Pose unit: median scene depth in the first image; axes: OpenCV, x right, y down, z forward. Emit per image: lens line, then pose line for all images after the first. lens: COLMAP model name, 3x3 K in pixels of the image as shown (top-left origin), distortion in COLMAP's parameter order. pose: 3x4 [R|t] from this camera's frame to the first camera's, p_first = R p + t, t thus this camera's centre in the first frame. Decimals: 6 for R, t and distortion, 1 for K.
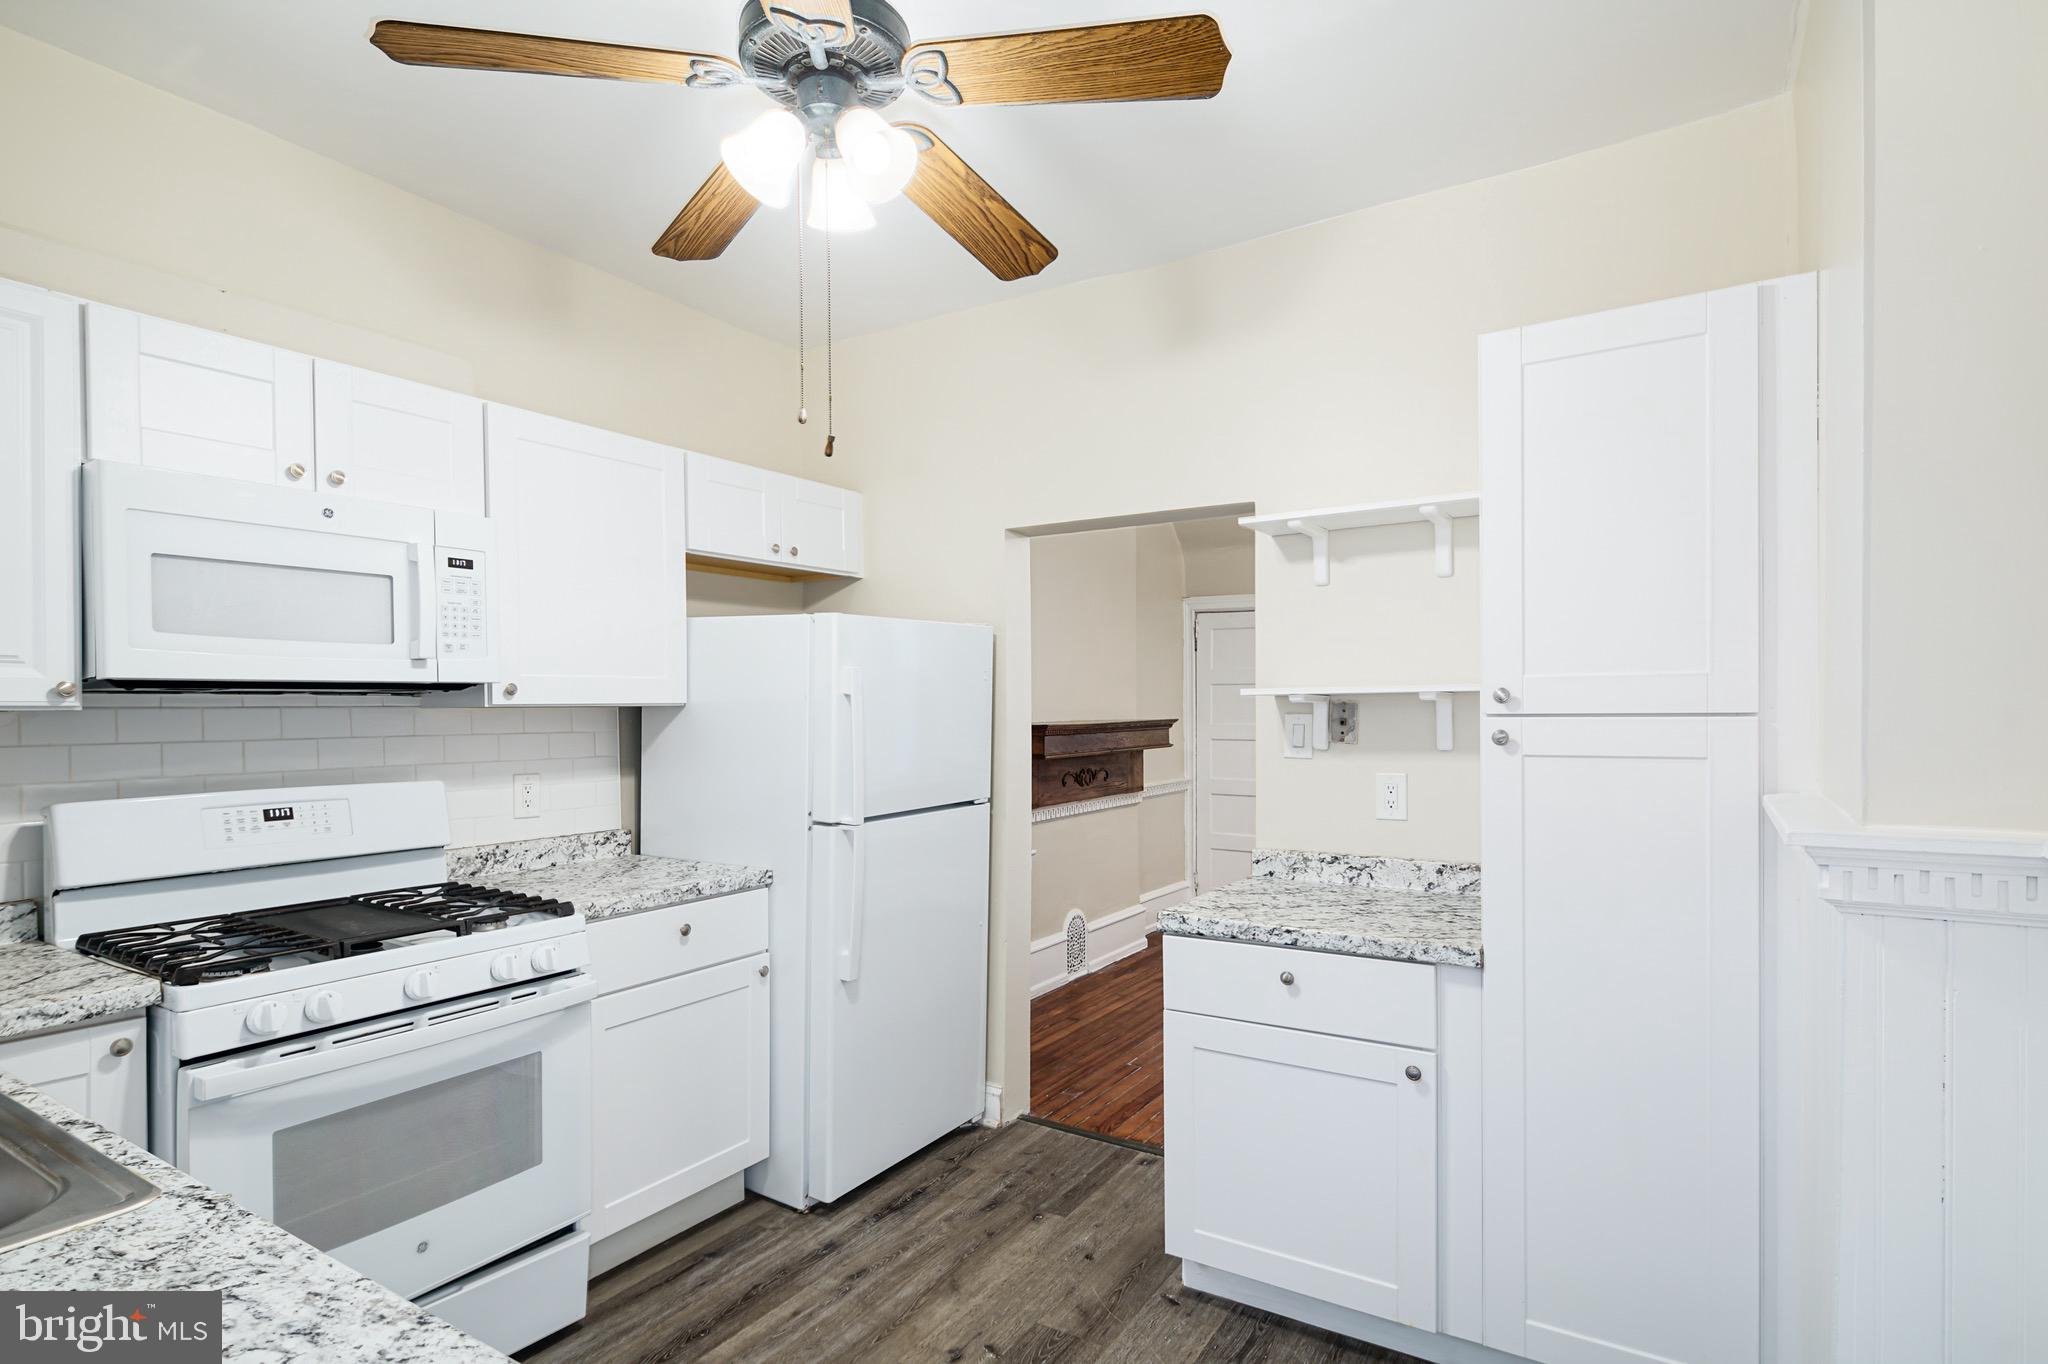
lens RADIAL K [[1045.8, 0, 1028.2], [0, 1045.8, 707.9], [0, 0, 1]] dist [0.001873, -0.000683]
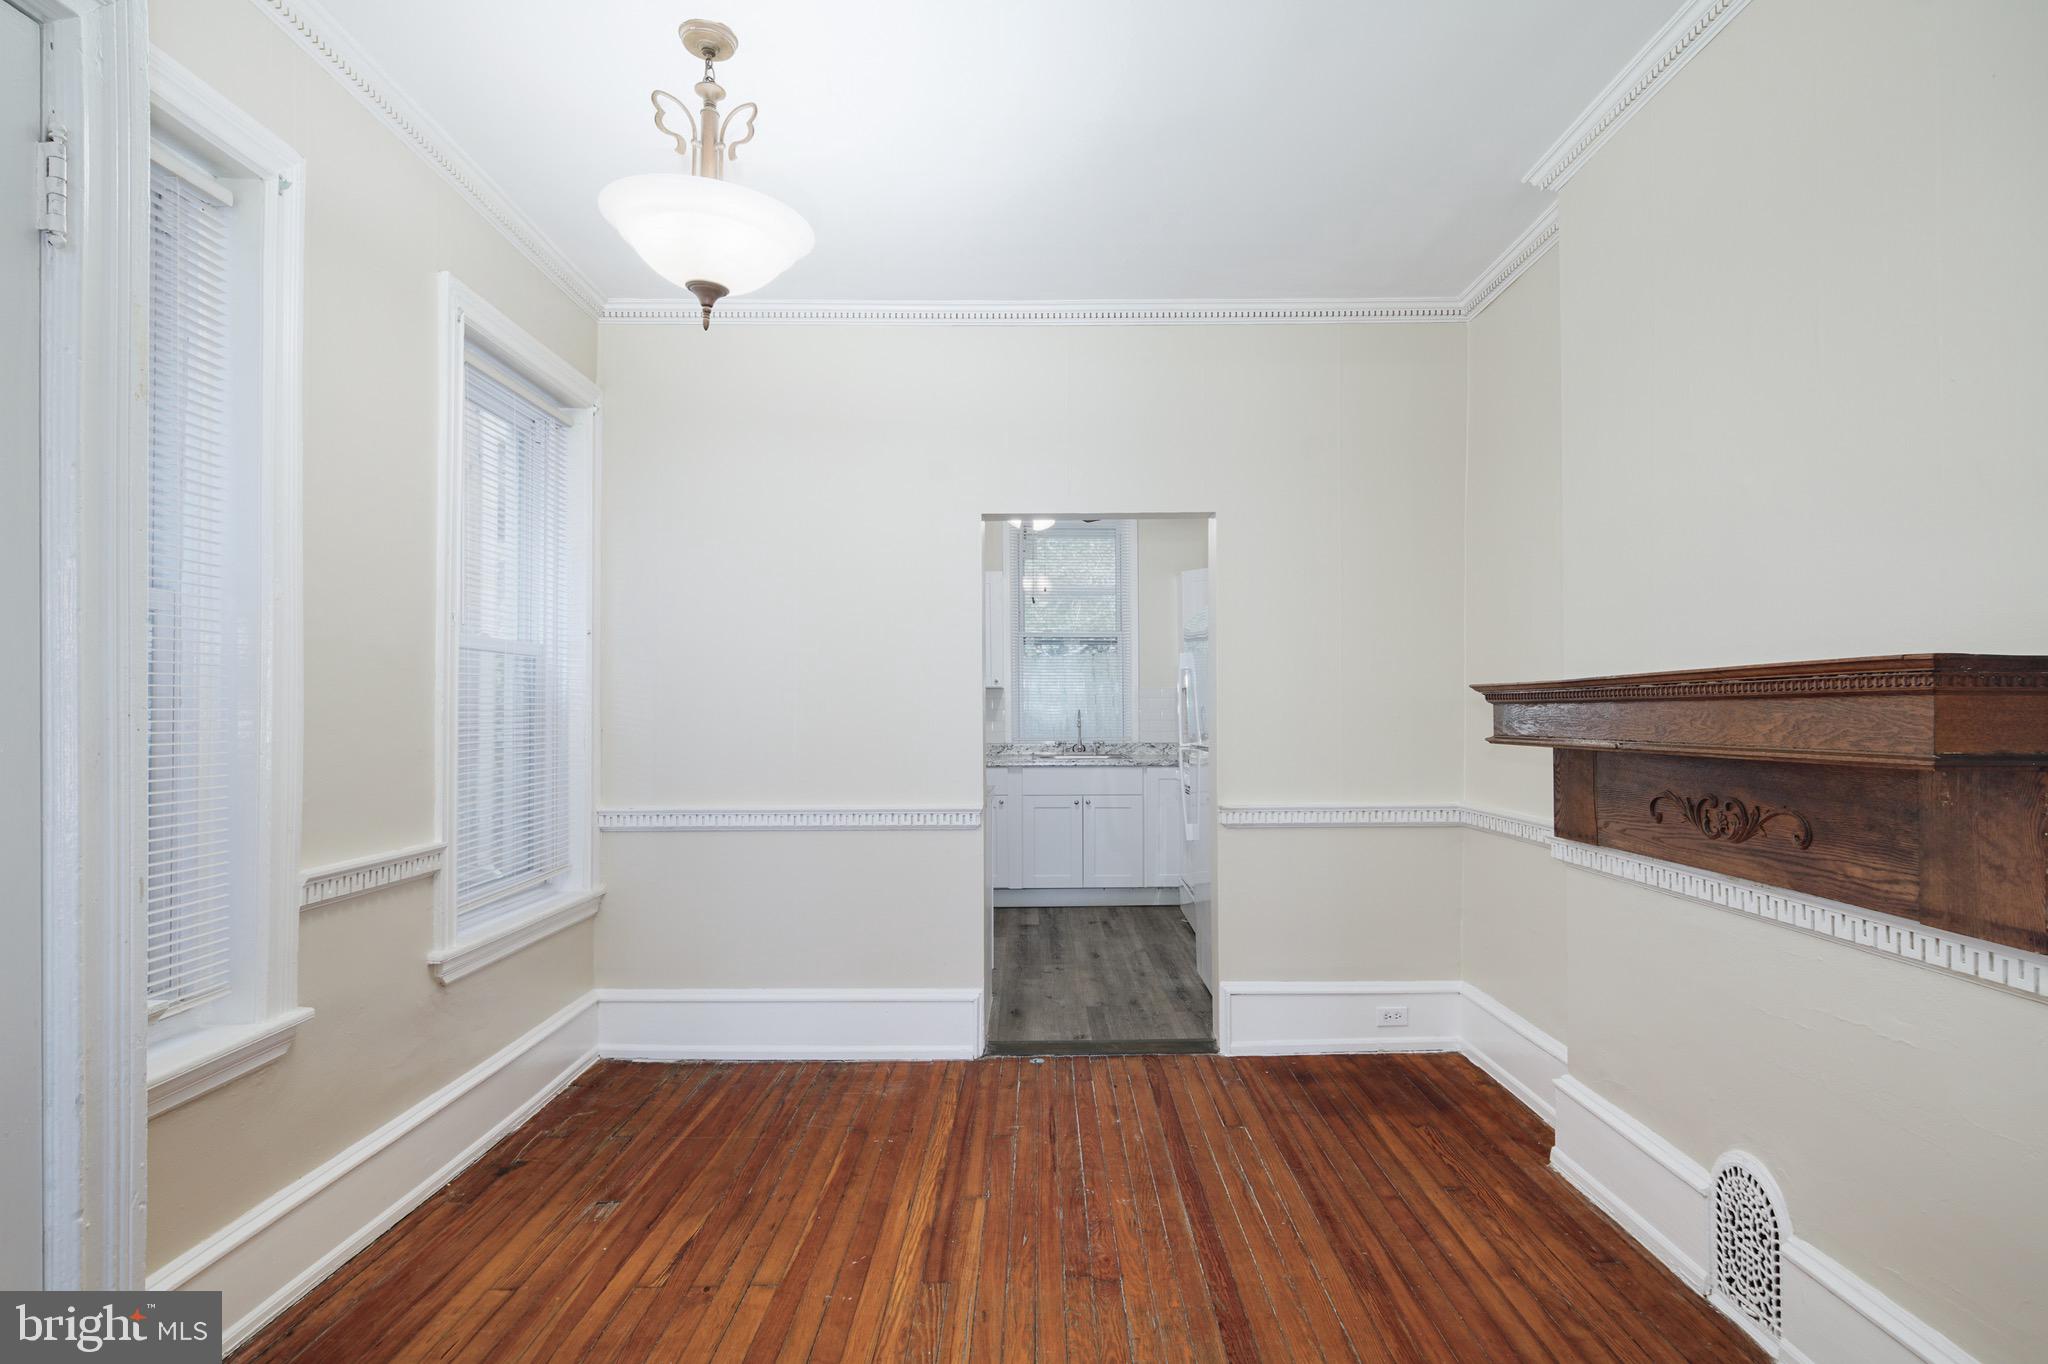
lens RADIAL K [[1045.8, 0, 1028.2], [0, 1045.8, 707.9], [0, 0, 1]] dist [0.001873, -0.000683]
pose [[-0.853103, 0.003445, -0.521732, 0.623472], [0.002576, 0.999994, 0.002392, 0.031448], [0.521737, 0.000696, -0.853106, 1.558019]]
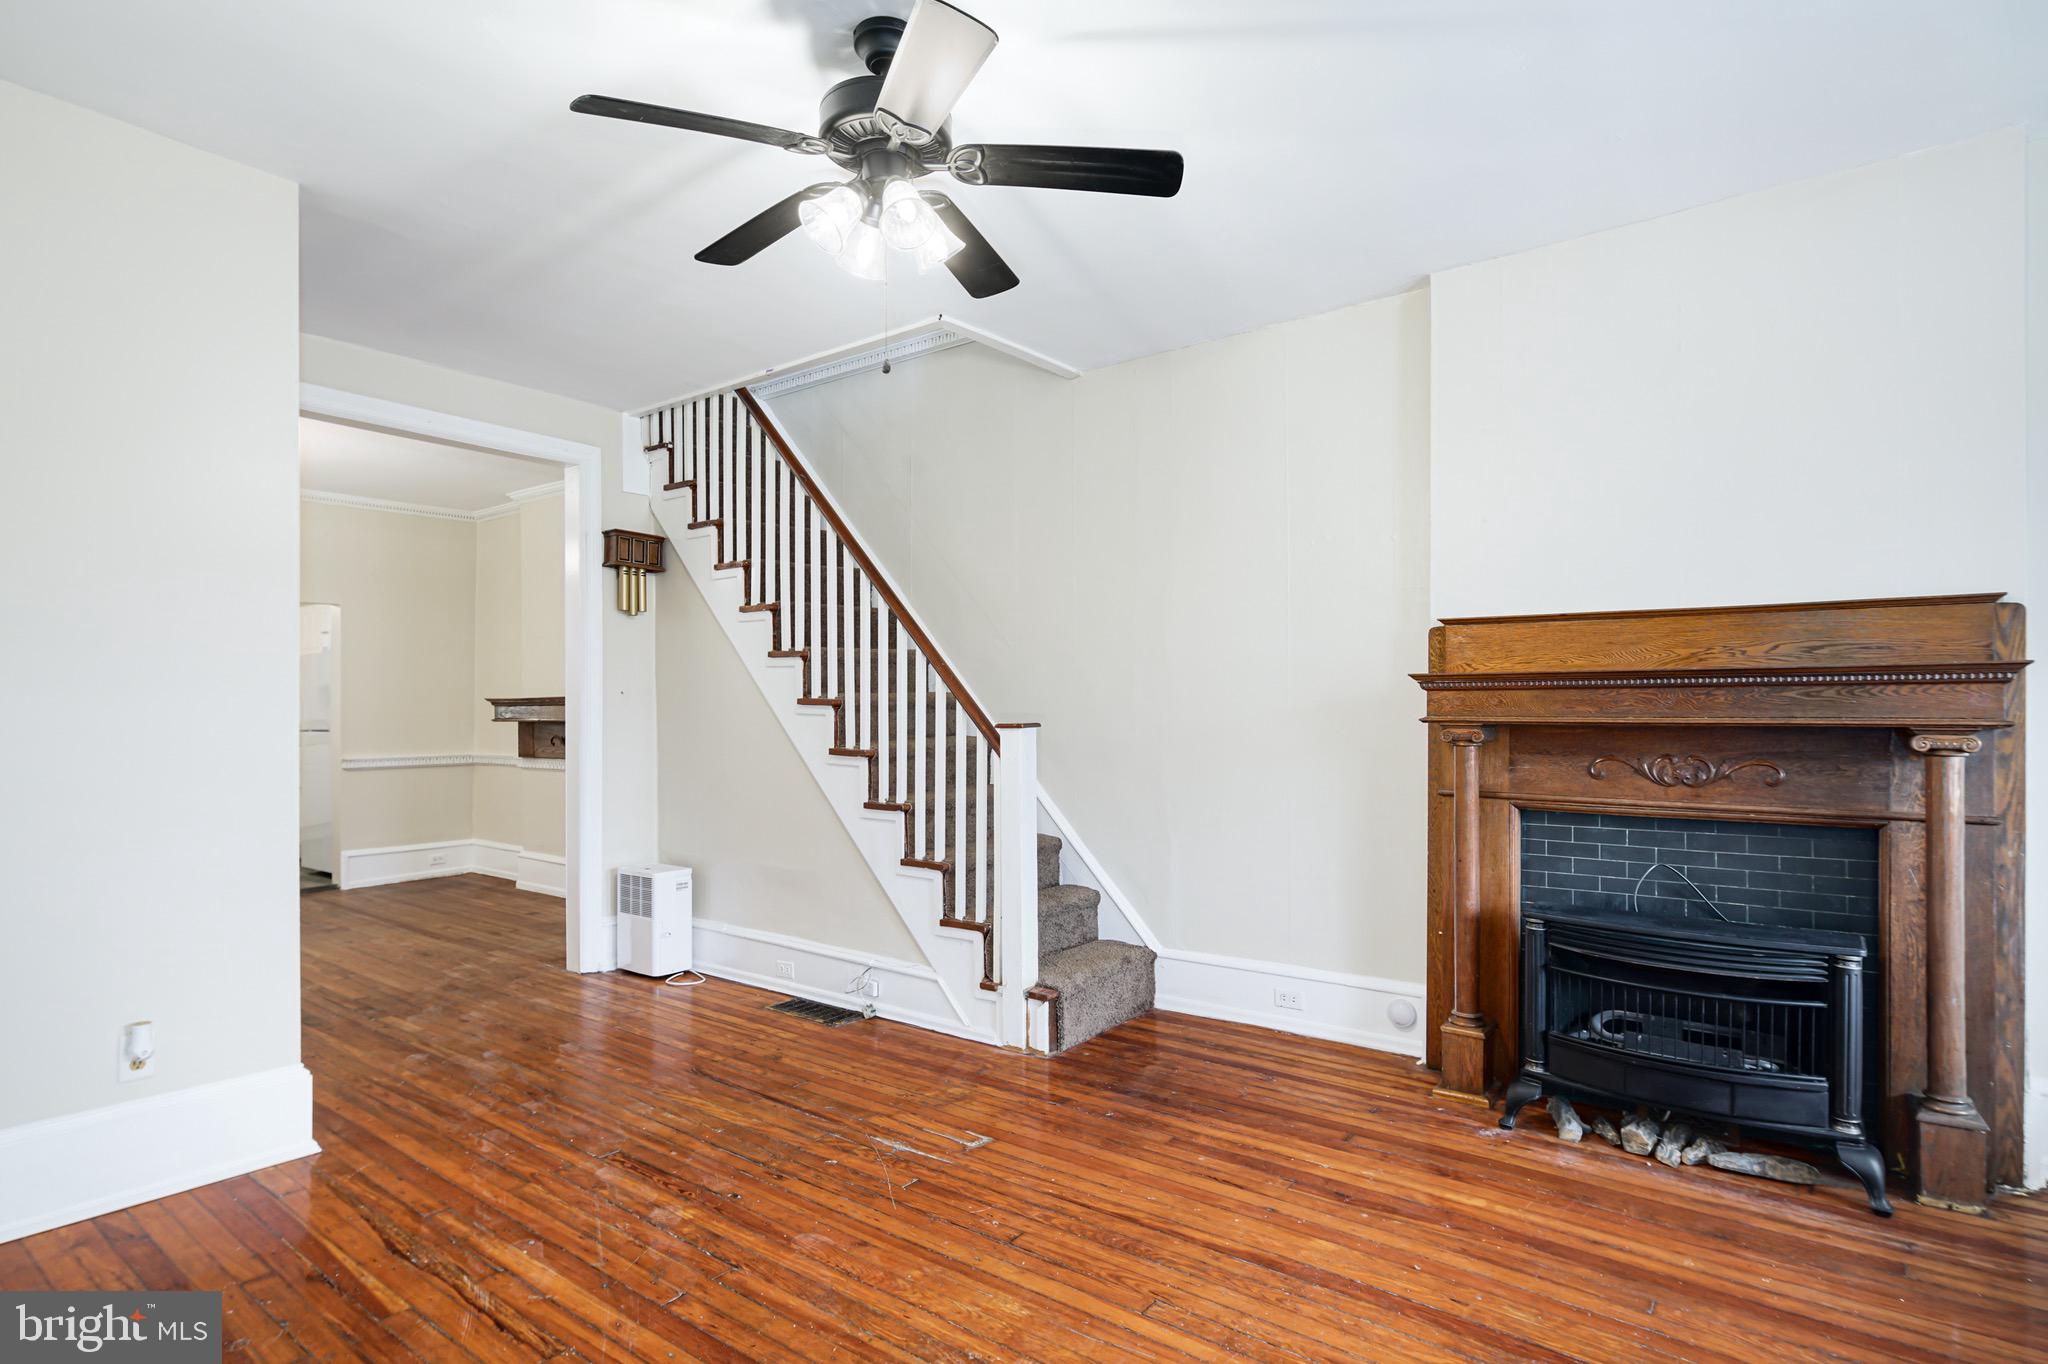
lens RADIAL K [[1045.8, 0, 1028.2], [0, 1045.8, 707.9], [0, 0, 1]] dist [0.001873, -0.000683]
pose [[-0.092843, 0.001891, -0.995679, 1.644977], [0.000799, 0.999998, 0.001825, 0.032036], [0.995680, -0.000626, -0.092844, 2.171633]]
